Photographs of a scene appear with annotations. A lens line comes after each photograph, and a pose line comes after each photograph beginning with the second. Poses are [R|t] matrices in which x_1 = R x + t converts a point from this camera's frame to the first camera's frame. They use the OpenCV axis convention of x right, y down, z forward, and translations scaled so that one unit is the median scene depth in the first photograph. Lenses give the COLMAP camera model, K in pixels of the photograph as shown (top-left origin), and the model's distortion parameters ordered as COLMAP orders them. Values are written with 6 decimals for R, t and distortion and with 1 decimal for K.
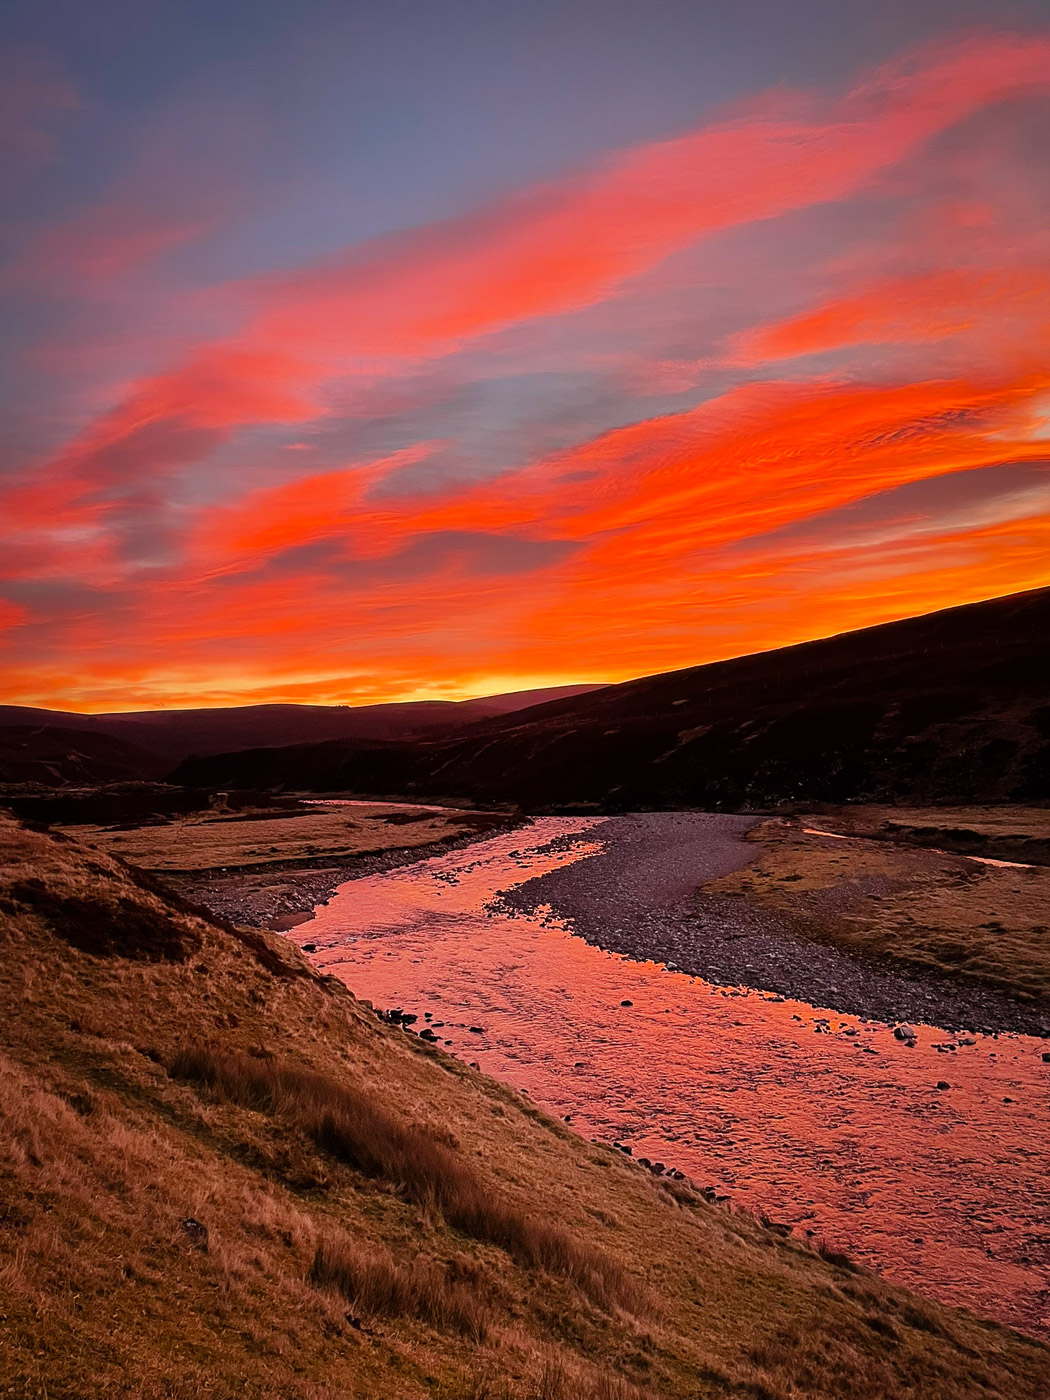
lens RADIAL K [[1082.4, 0, 539.0], [0, 1082.4, 696.1], [0, 0, 1]] dist [0.081859, -0.116684]
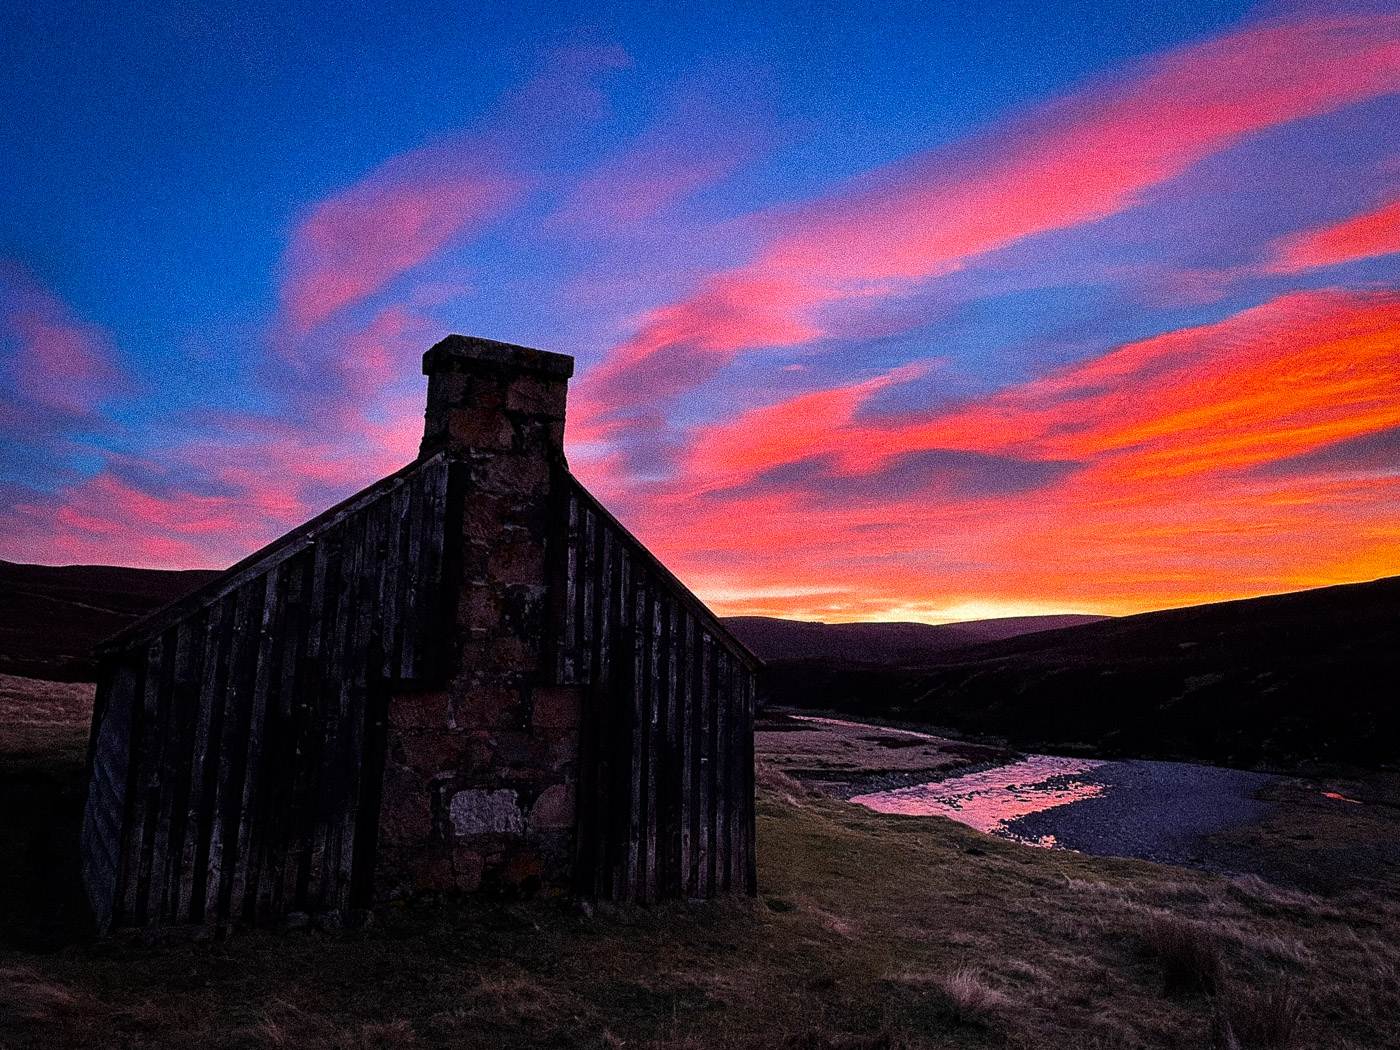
lens RADIAL K [[1173.5, 0, 700.0], [0, 1173.5, 525.0], [0, 0, 1]] dist [0.064592, -0.154523]
pose [[0.963985, 0.042159, -0.262594, -0.021004], [-0.060579, 0.996208, -0.062449, -0.012501], [0.258966, 0.076108, 0.962883, -0.147295]]
